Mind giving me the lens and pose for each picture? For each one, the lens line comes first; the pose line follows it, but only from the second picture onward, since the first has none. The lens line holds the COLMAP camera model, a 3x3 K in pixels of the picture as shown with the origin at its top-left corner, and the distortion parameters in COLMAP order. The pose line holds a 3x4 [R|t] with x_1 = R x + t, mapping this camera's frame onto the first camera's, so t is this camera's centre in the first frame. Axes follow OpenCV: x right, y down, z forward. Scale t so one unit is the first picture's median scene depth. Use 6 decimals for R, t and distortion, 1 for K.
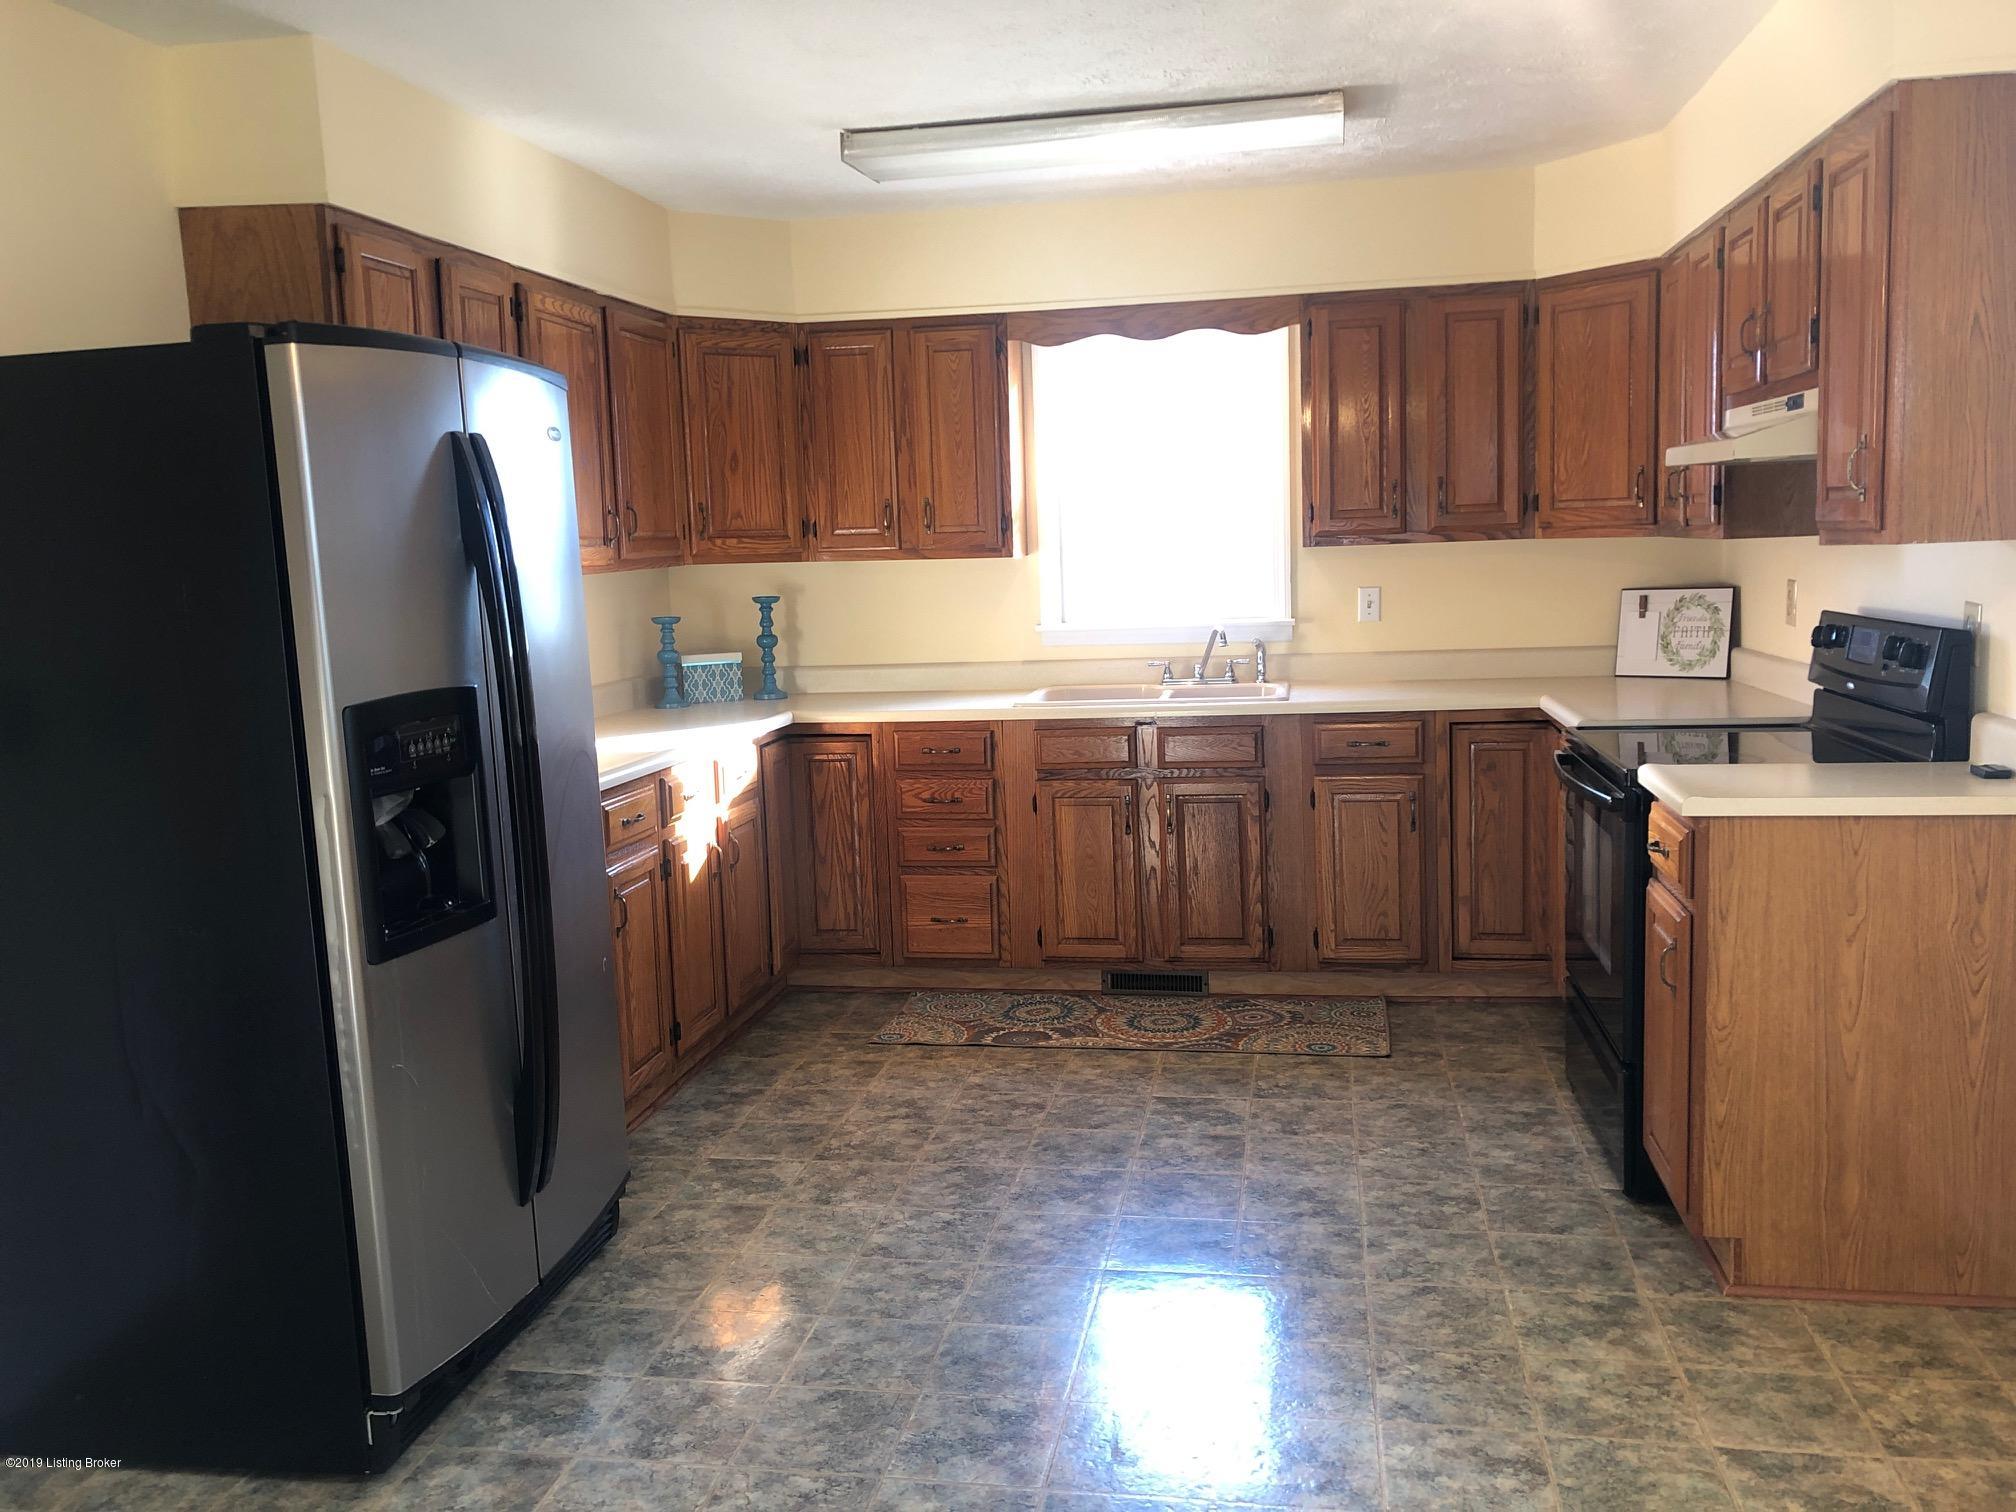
lens RADIAL K [[1655.3, 0, 1008.0], [0, 1655.3, 756.0], [0, 0, 1]] dist [0.039120, -0.005190]
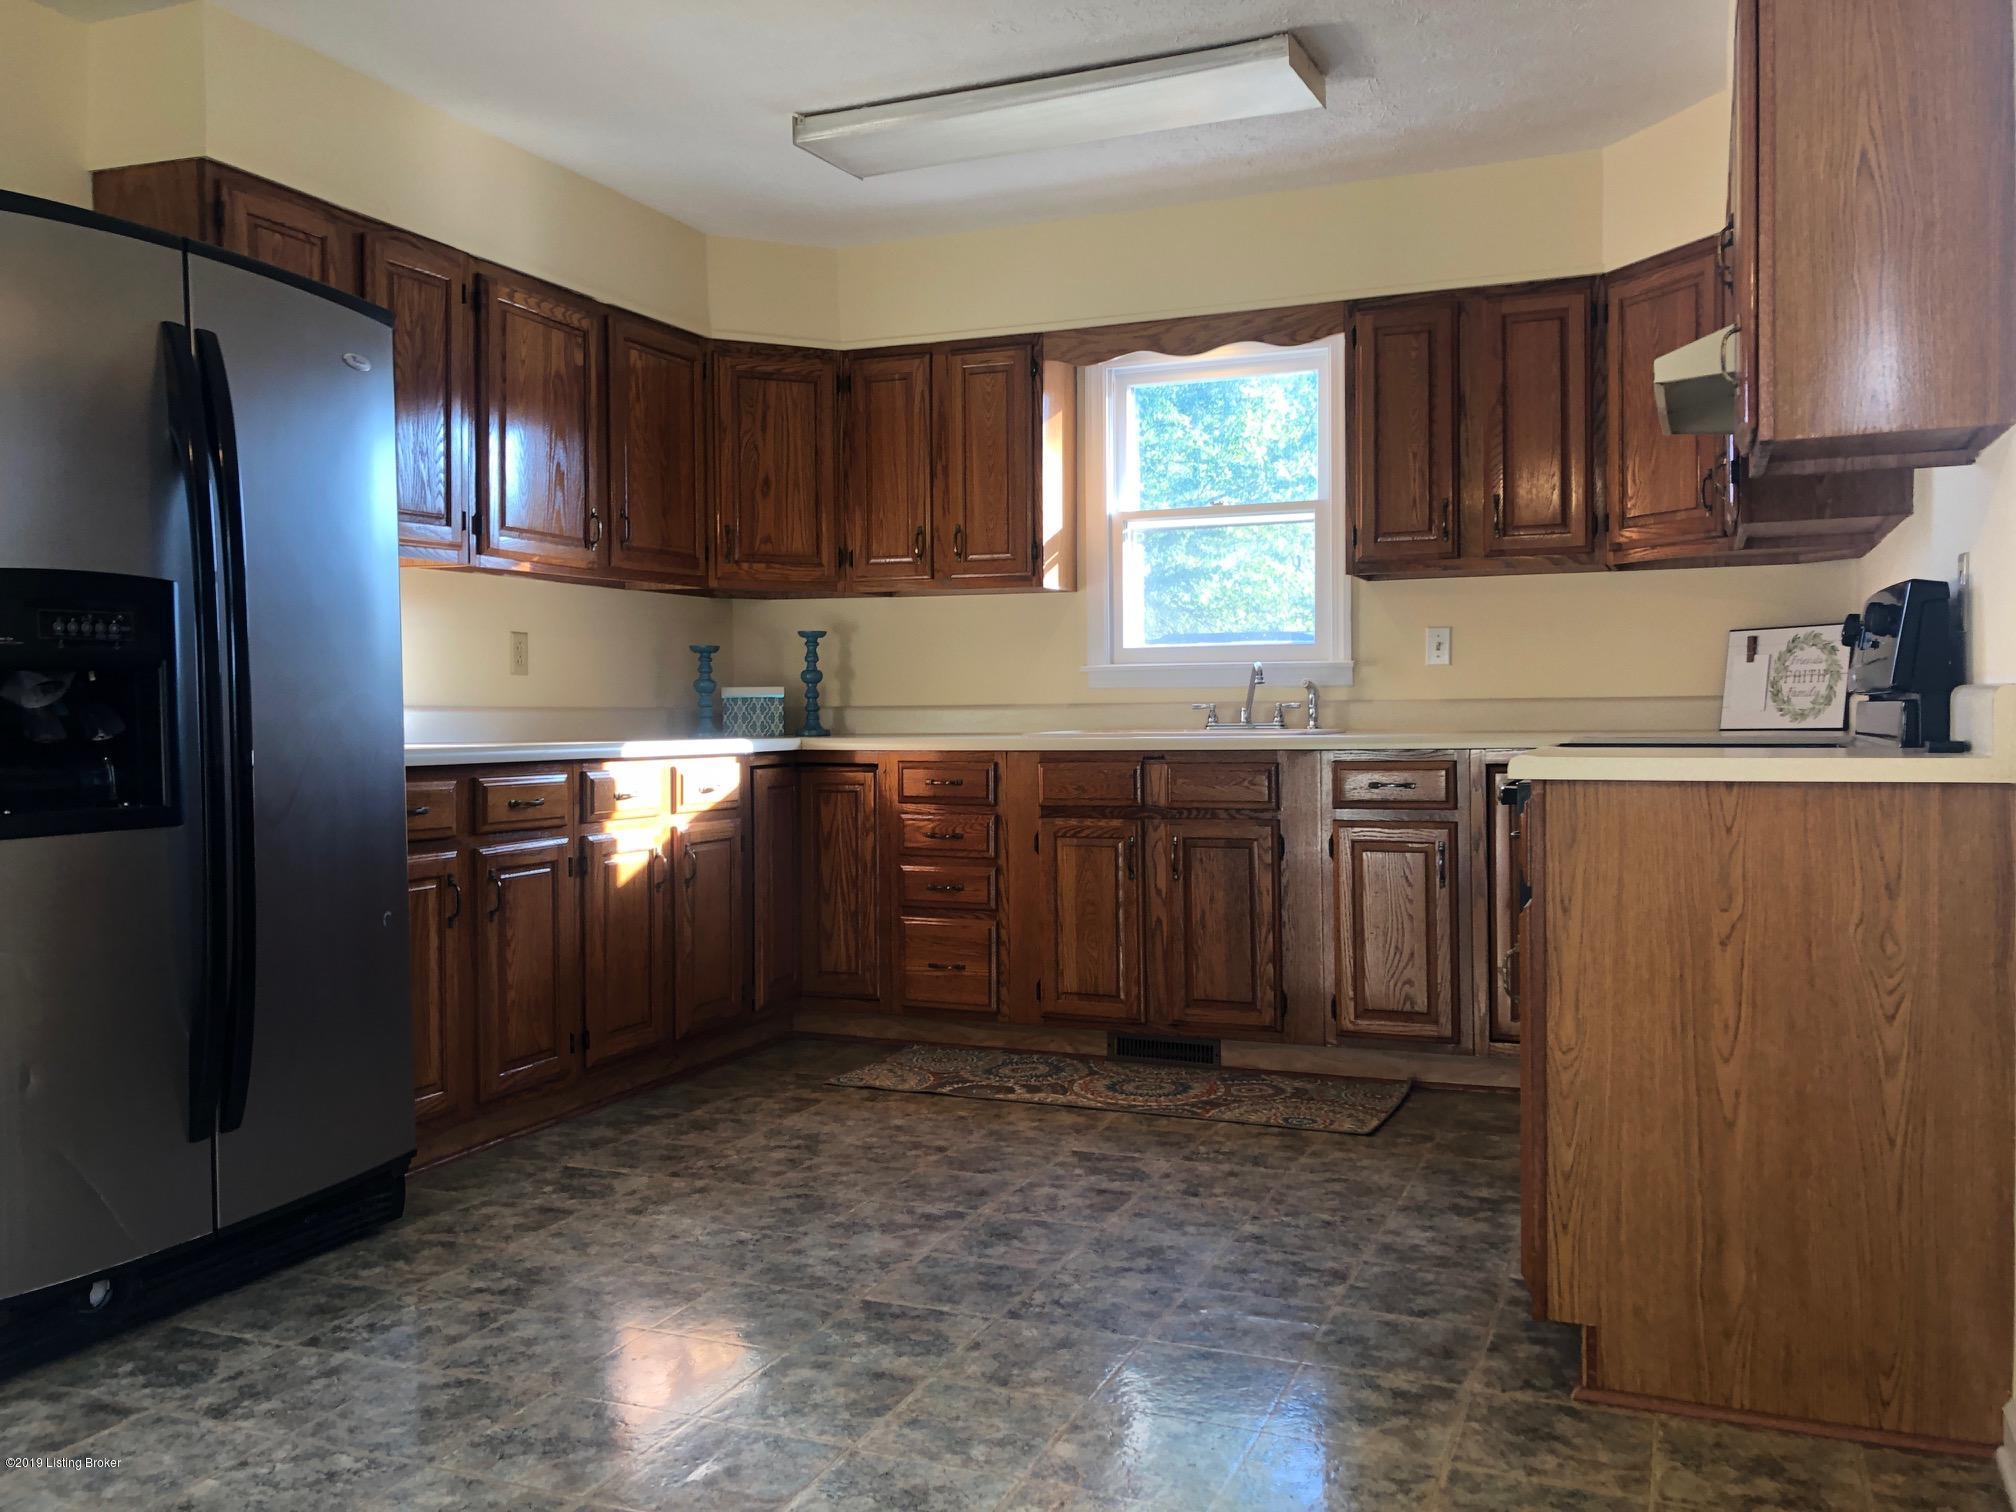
lens RADIAL K [[1656.1, 0, 1011.1], [0, 1656.1, 750.6], [0, 0, 1]] dist [0.026168, 0.006693]
pose [[0.976234, 0.033313, -0.214145, 0.207079], [-0.054520, 0.994087, -0.093902, 0.068014], [0.209751, 0.103346, 0.972278, 0.096622]]
